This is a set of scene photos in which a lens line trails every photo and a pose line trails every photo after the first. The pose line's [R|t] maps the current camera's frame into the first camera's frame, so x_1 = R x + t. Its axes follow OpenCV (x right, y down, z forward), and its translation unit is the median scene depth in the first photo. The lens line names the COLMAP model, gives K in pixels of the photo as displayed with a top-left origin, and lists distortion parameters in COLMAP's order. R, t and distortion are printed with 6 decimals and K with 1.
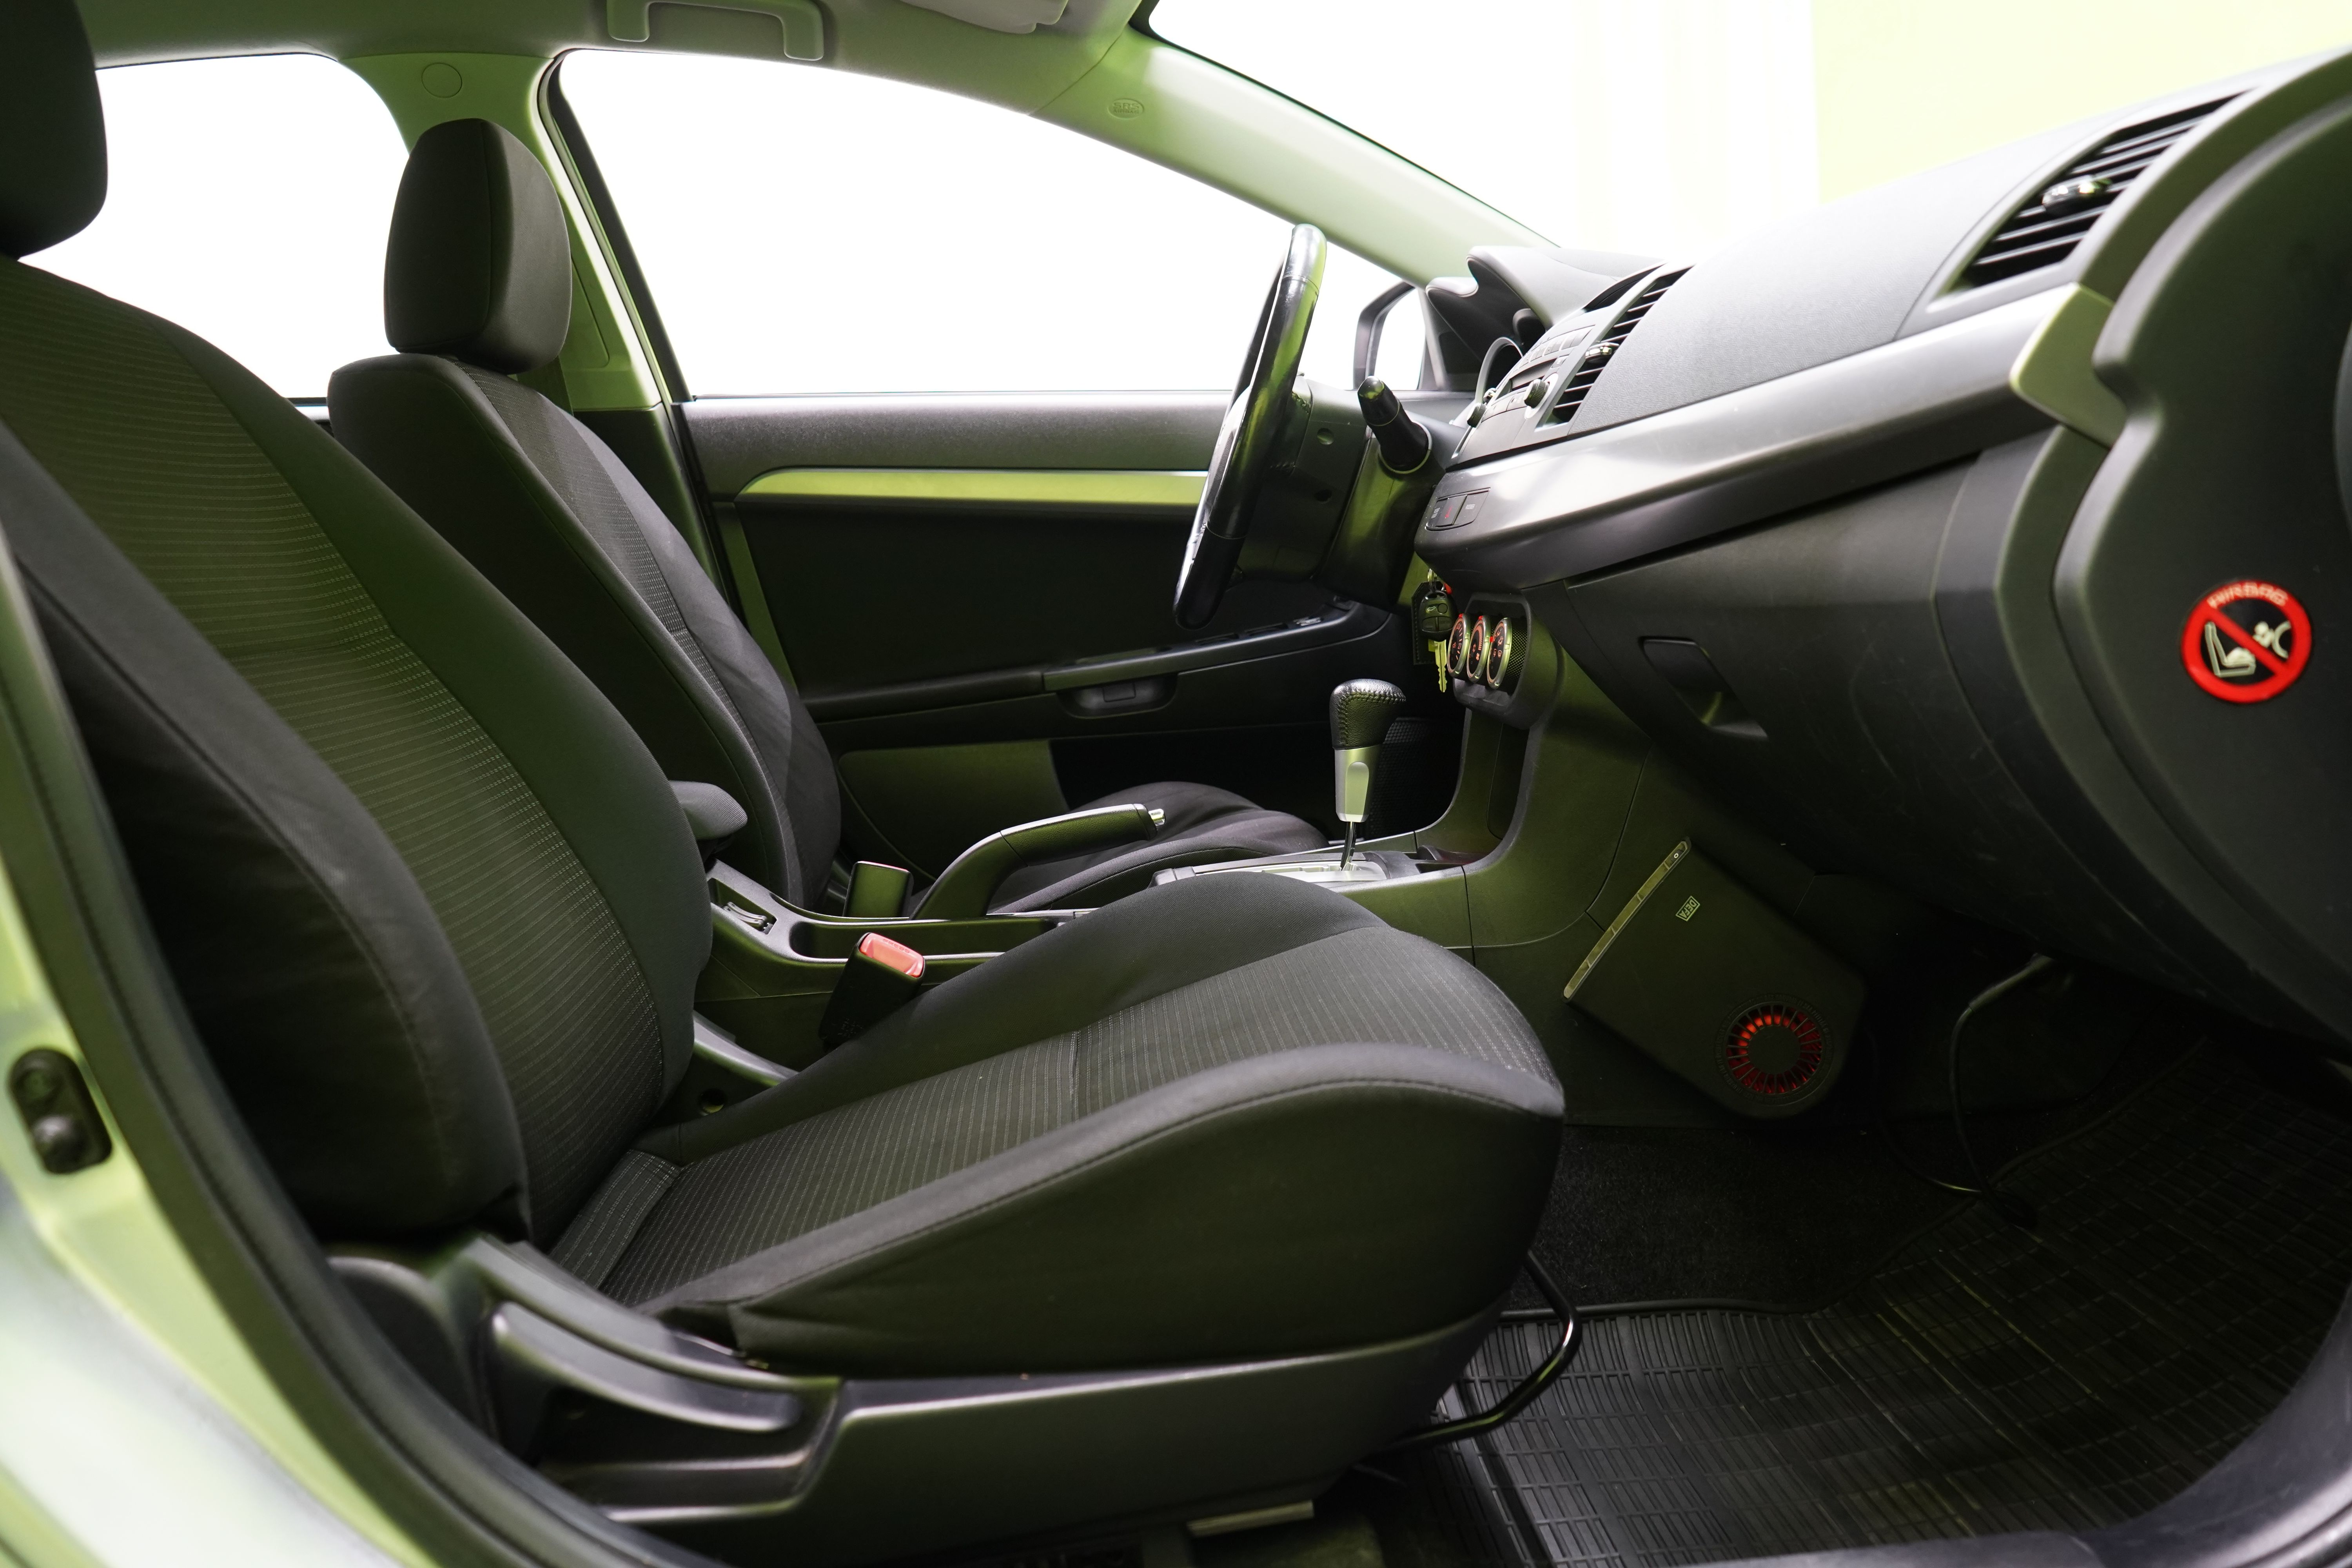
lens RADIAL K [[1855.0, 0, 1171.4], [0, 1855.0, 792.6], [0, 0, 1]] dist [-0.008867, -0.000144]
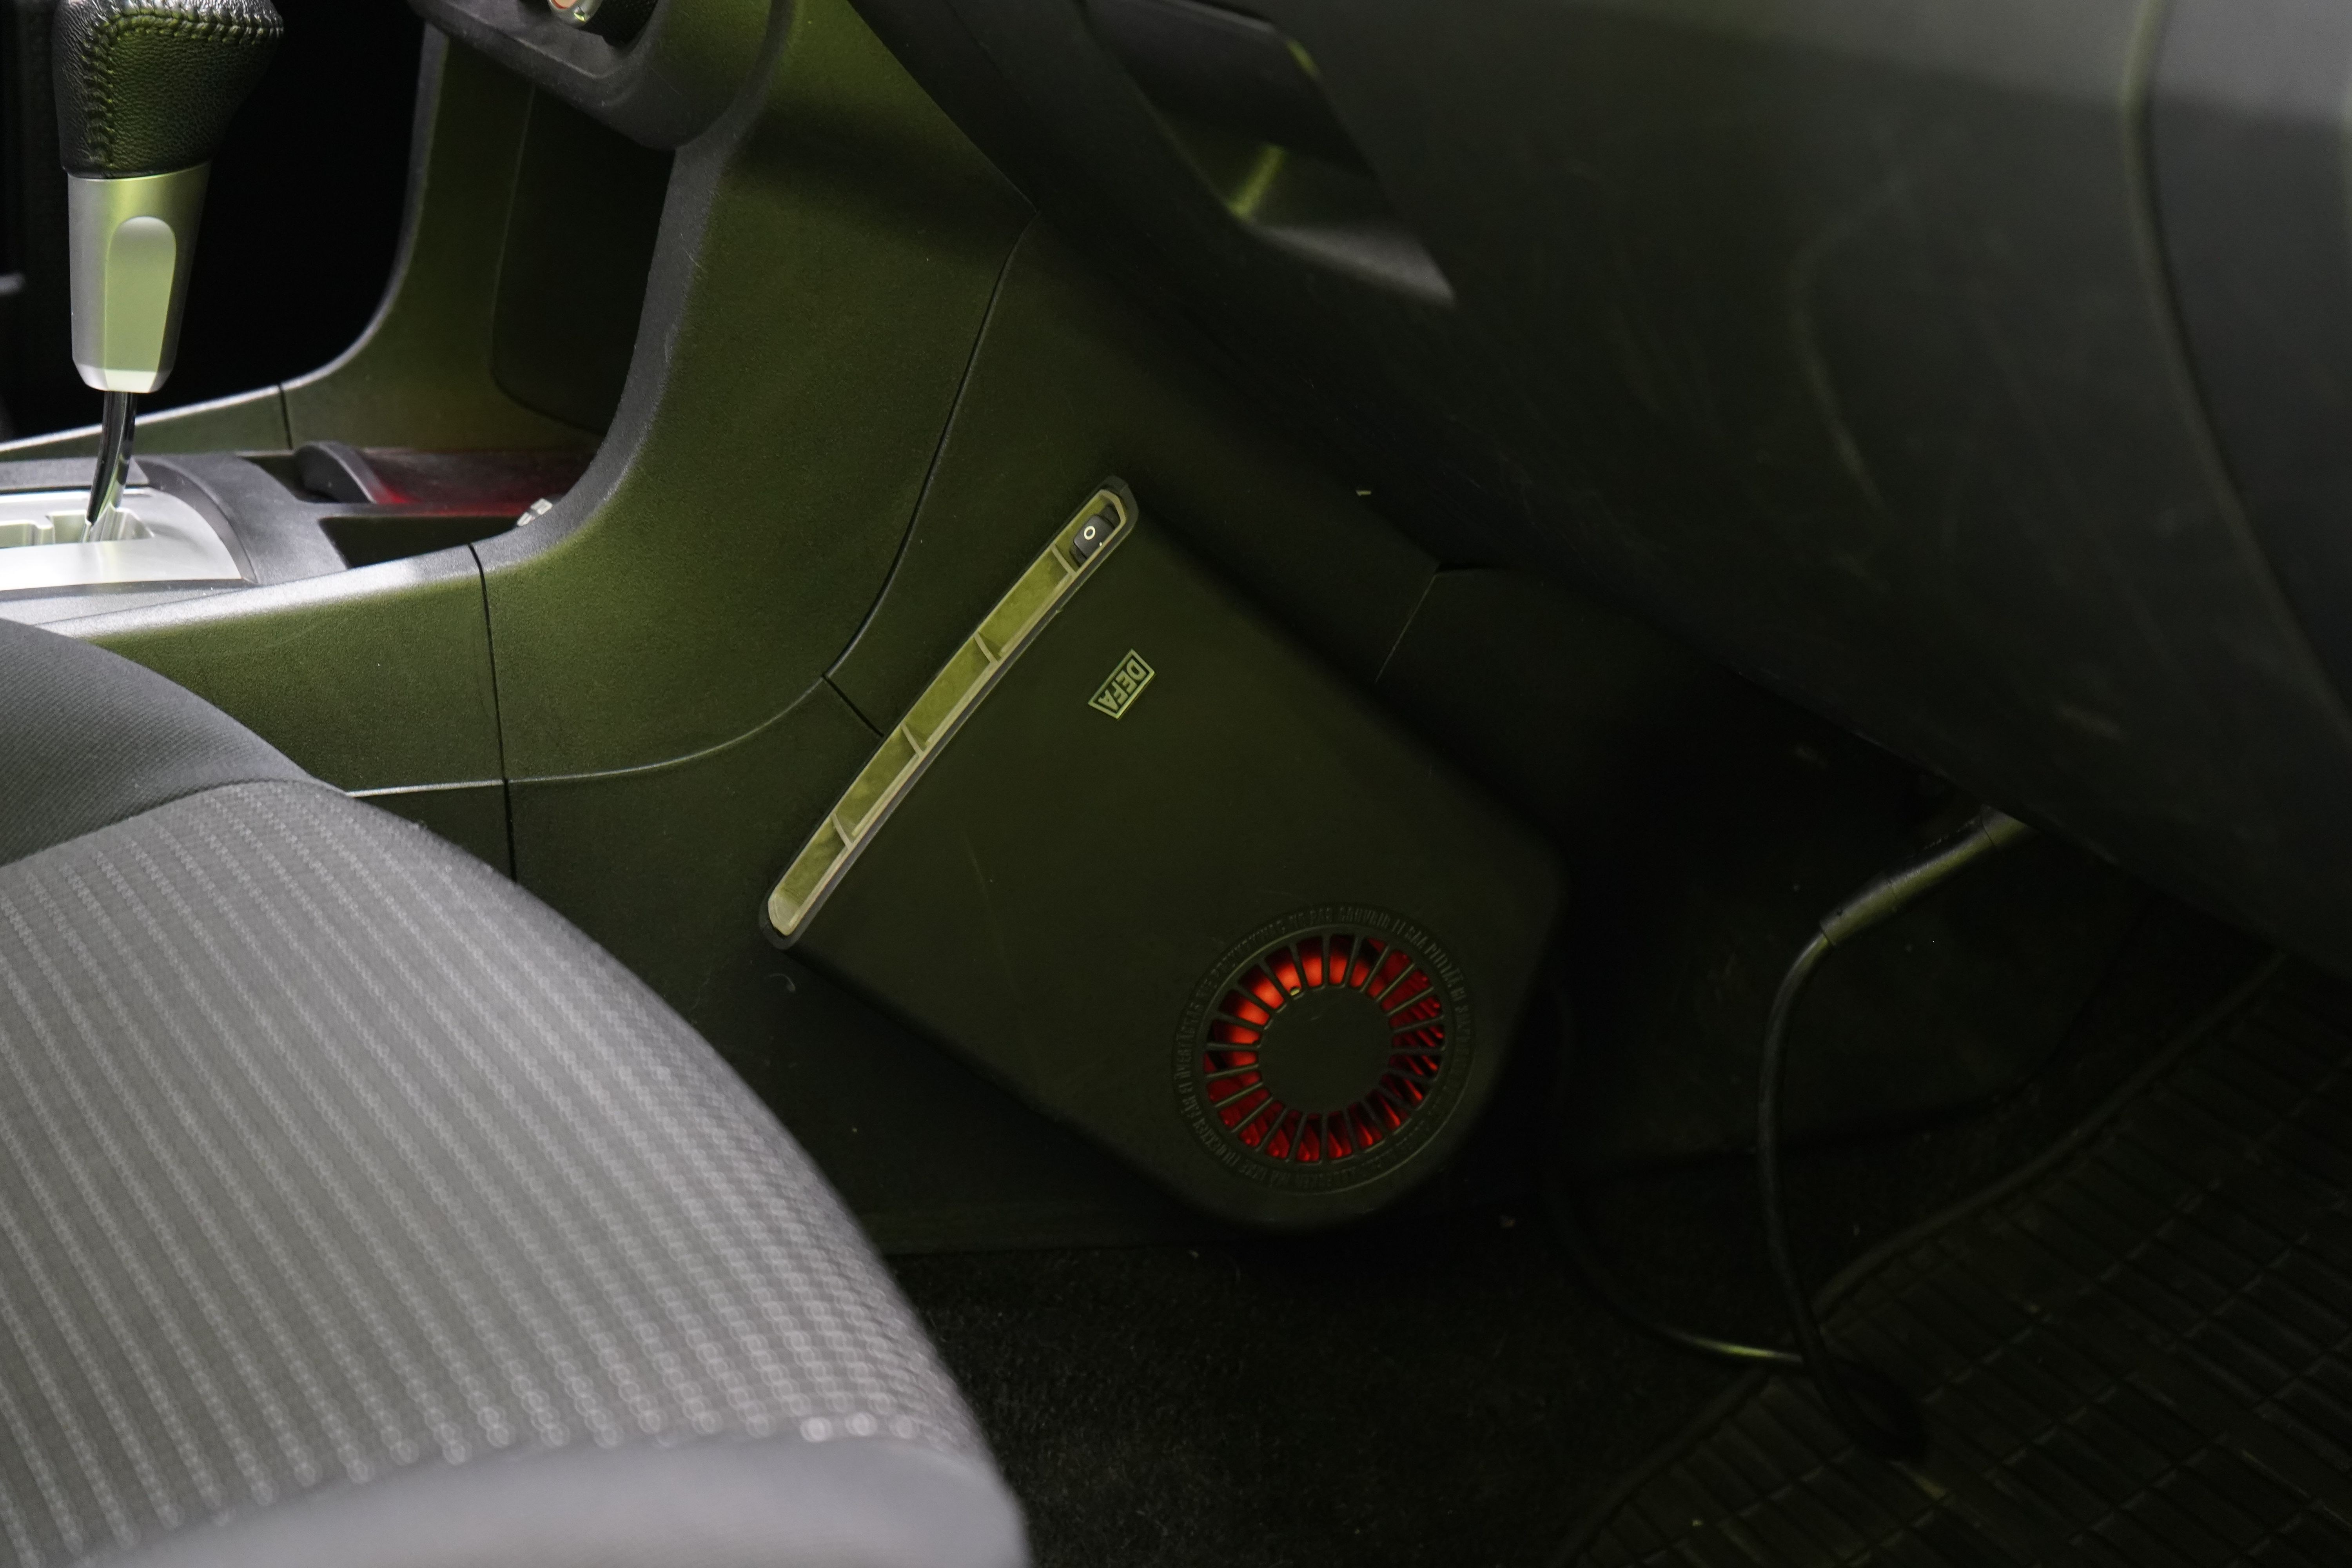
lens RADIAL K [[4840.6, 0, 1177.7], [0, 4840.6, 781.6], [0, 0, 1]] dist [-0.110051, 0.000000]
pose [[0.925788, -0.042068, 0.375694, -0.061509], [-0.029274, 0.982828, 0.182190, -0.088009], [-0.376907, -0.179667, 0.908659, 0.144371]]
